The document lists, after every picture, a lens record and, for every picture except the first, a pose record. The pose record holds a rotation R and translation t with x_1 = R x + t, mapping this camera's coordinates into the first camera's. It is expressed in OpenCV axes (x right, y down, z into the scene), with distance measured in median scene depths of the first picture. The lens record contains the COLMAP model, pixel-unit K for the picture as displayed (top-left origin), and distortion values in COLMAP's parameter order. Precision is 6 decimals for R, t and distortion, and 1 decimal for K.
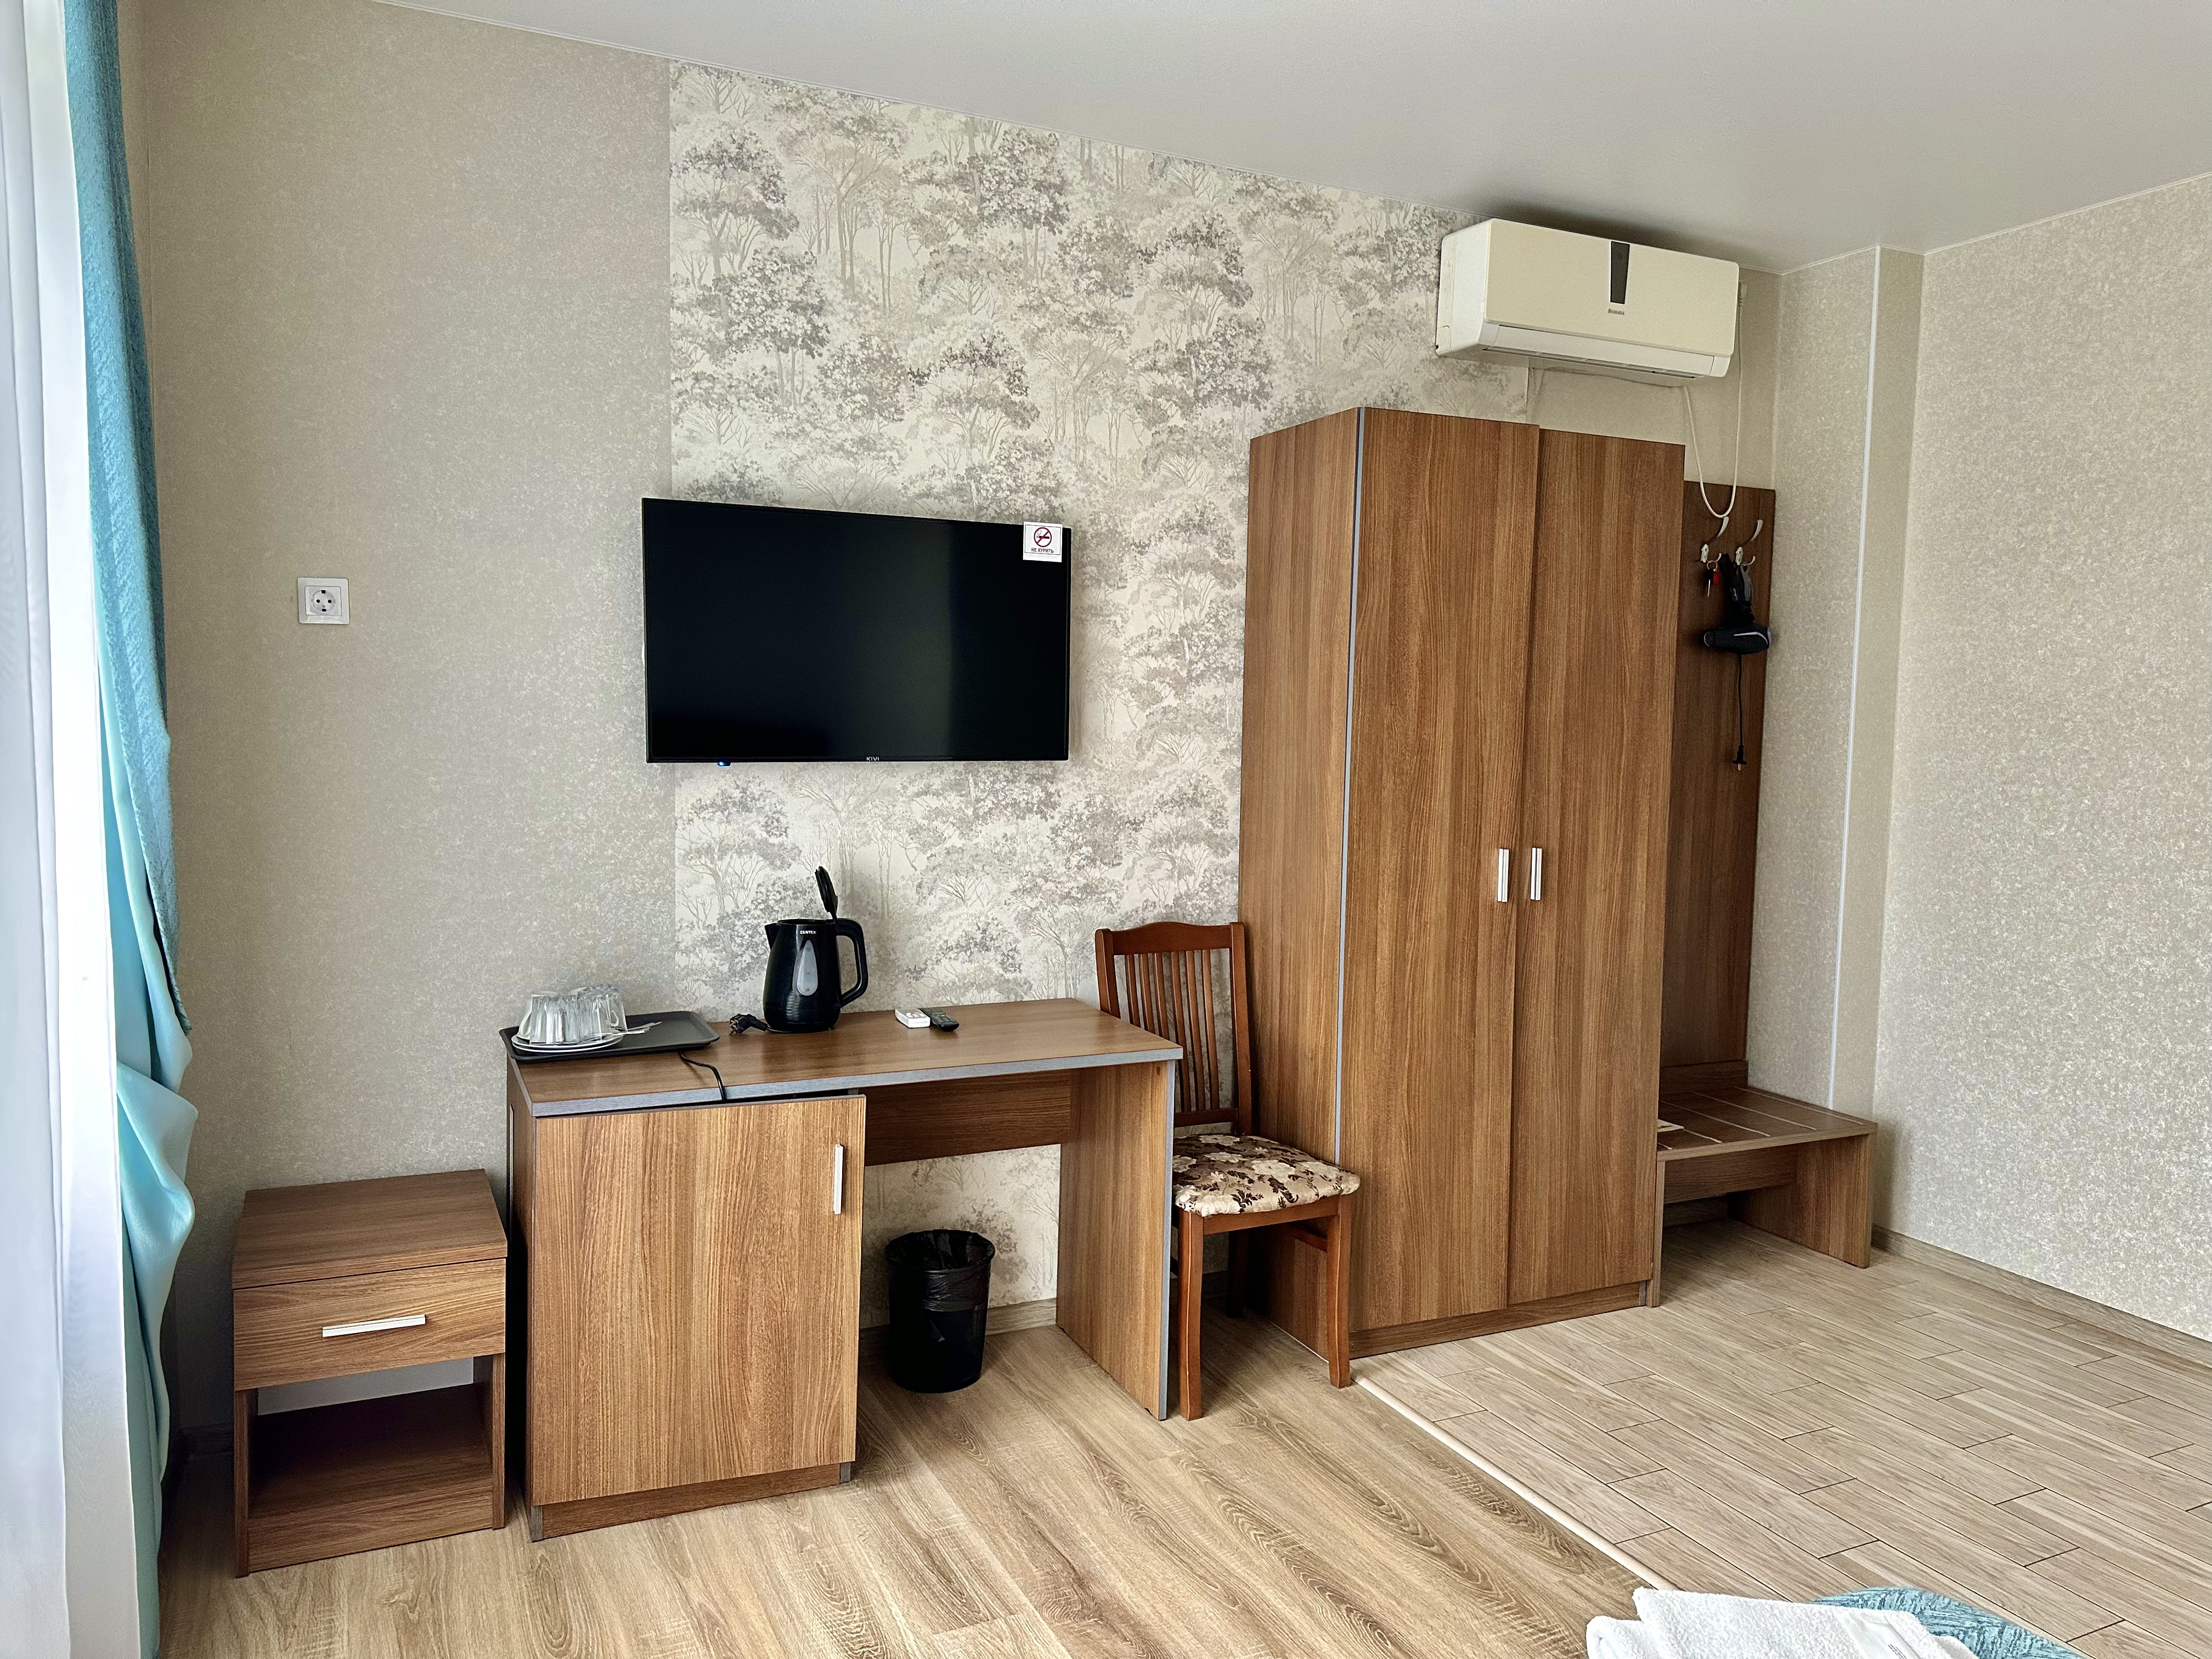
lens RADIAL K [[1567.5, 0, 1112.0], [0, 1567.5, 784.2], [0, 0, 1]] dist [0.067014, -0.100529]
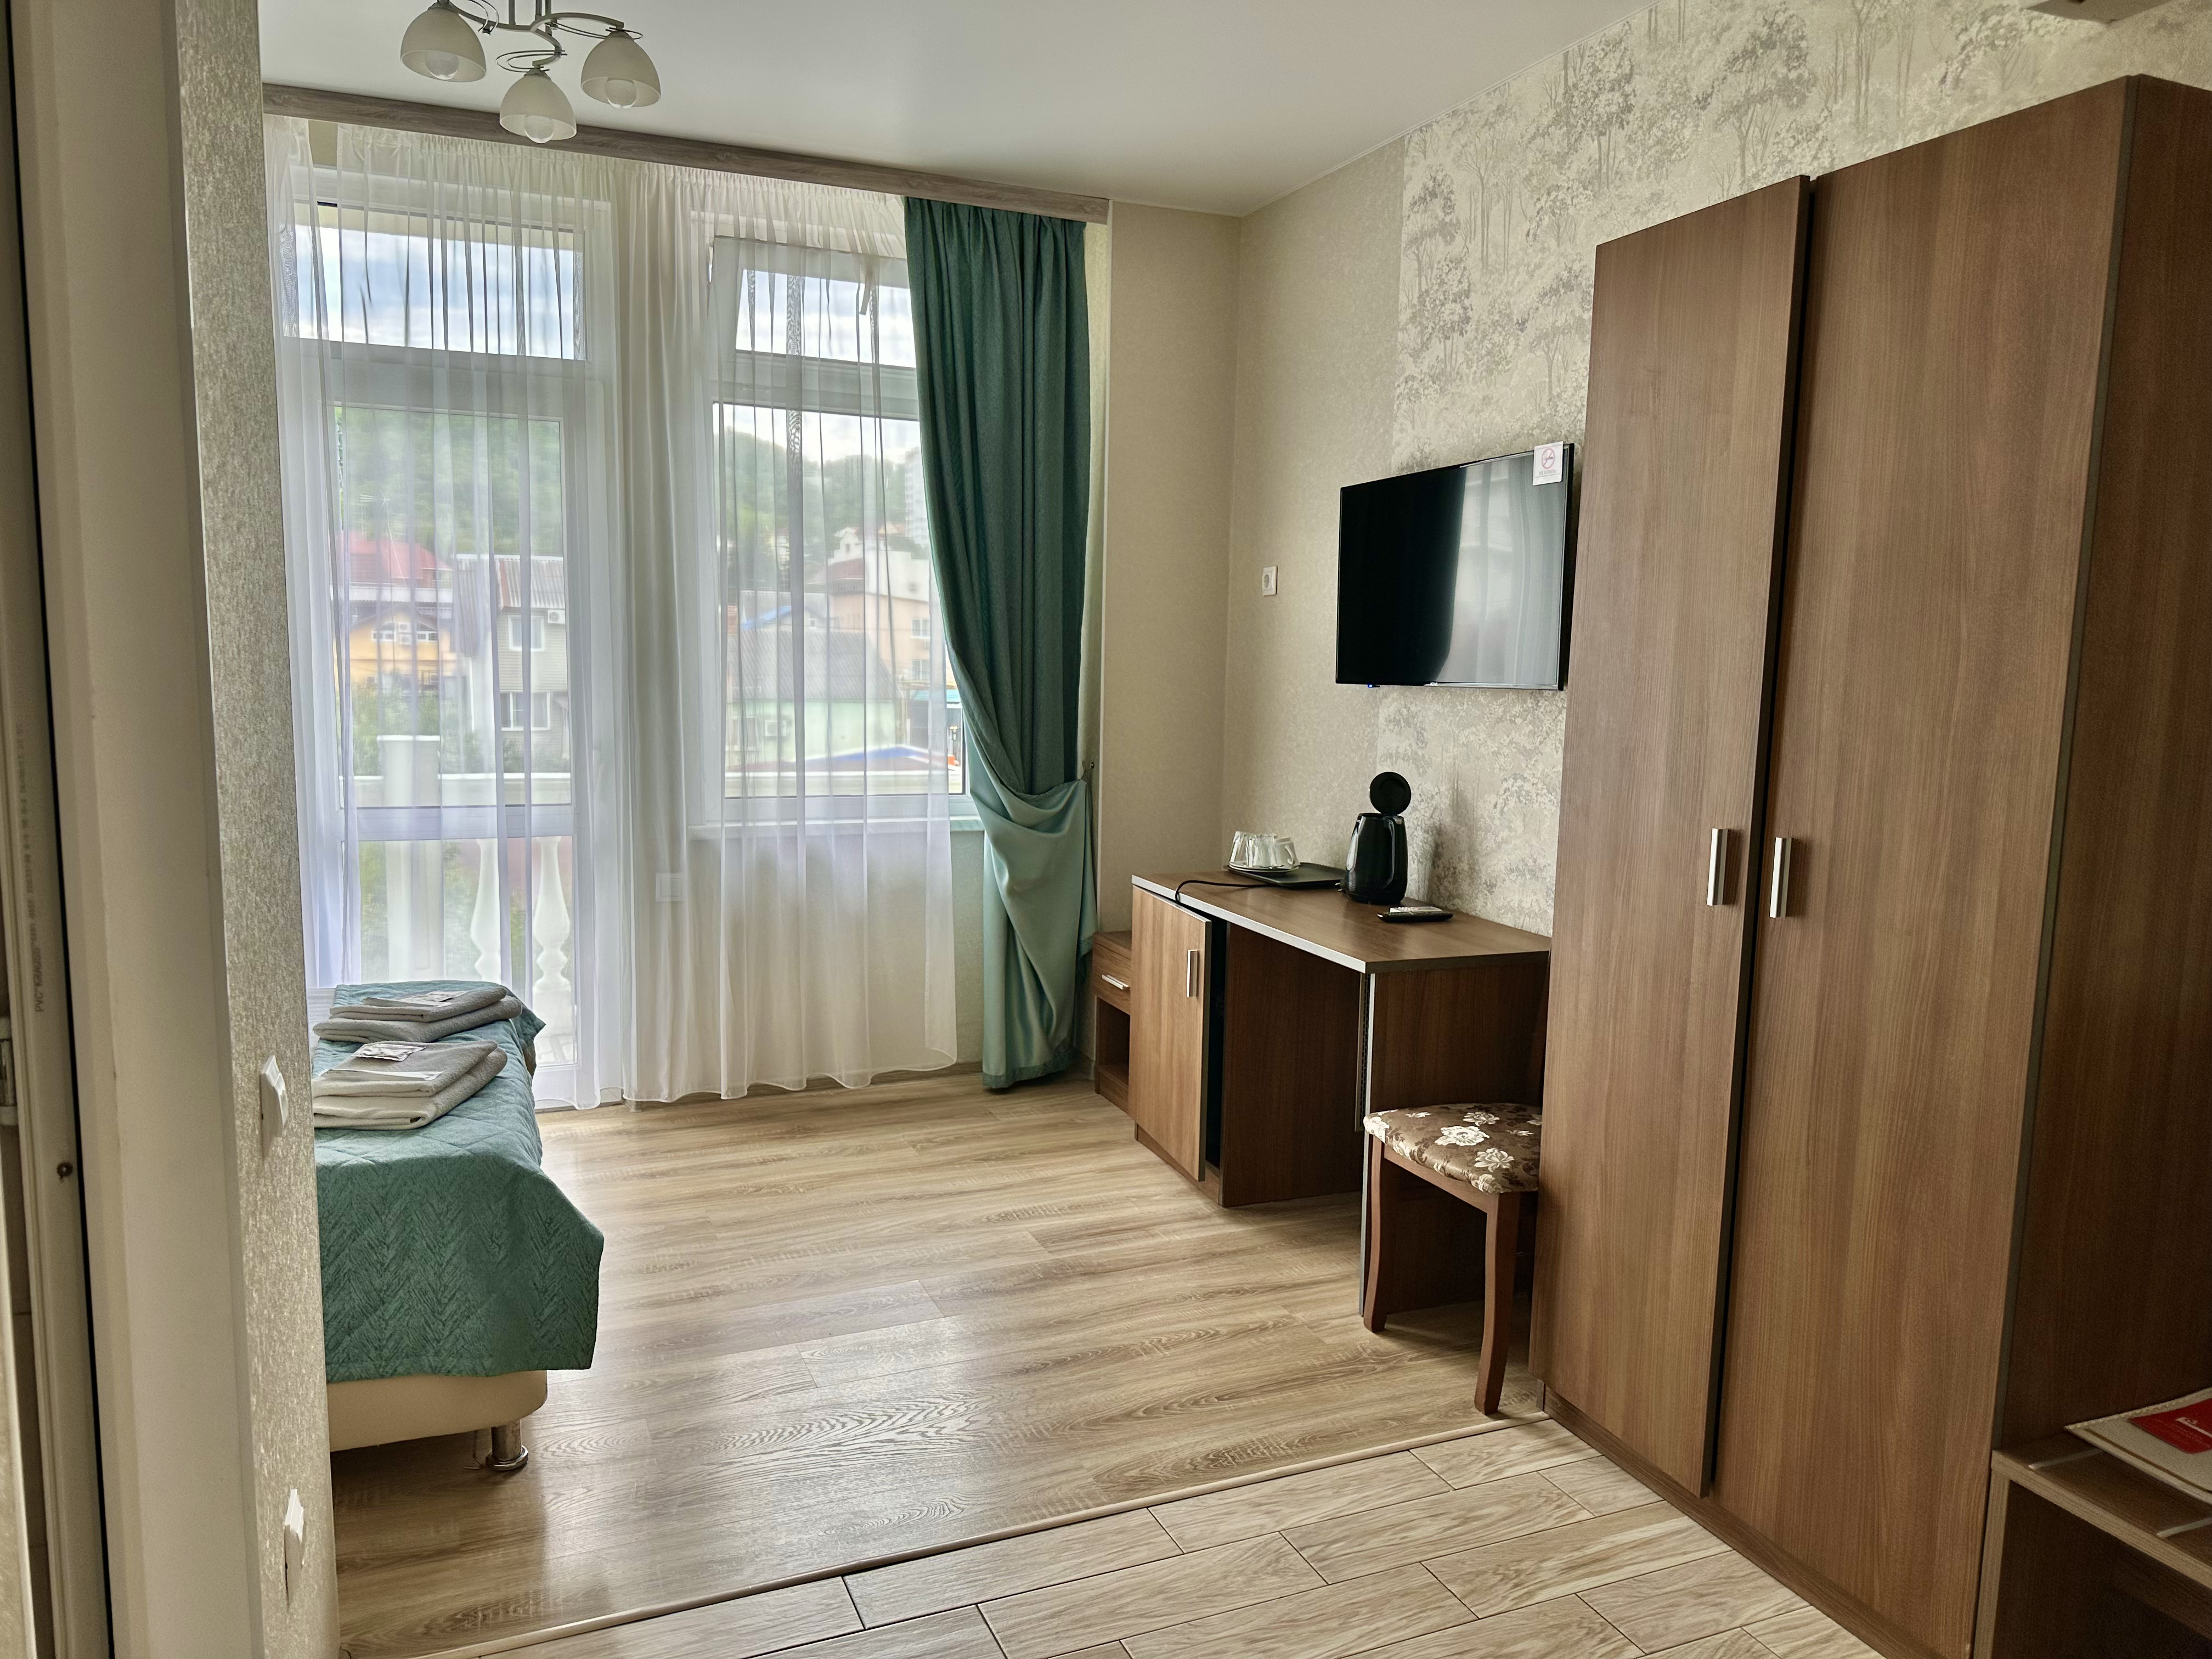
lens RADIAL K [[1511.7, 0, 1101.5], [0, 1511.7, 832.7], [0, 0, 1]] dist [0.043743, -0.135865]
pose [[-0.045852, 0.099199, -0.994011, 0.888680], [-0.075245, 0.991887, 0.102458, -0.003502], [0.996110, 0.079493, -0.038016, 0.743739]]
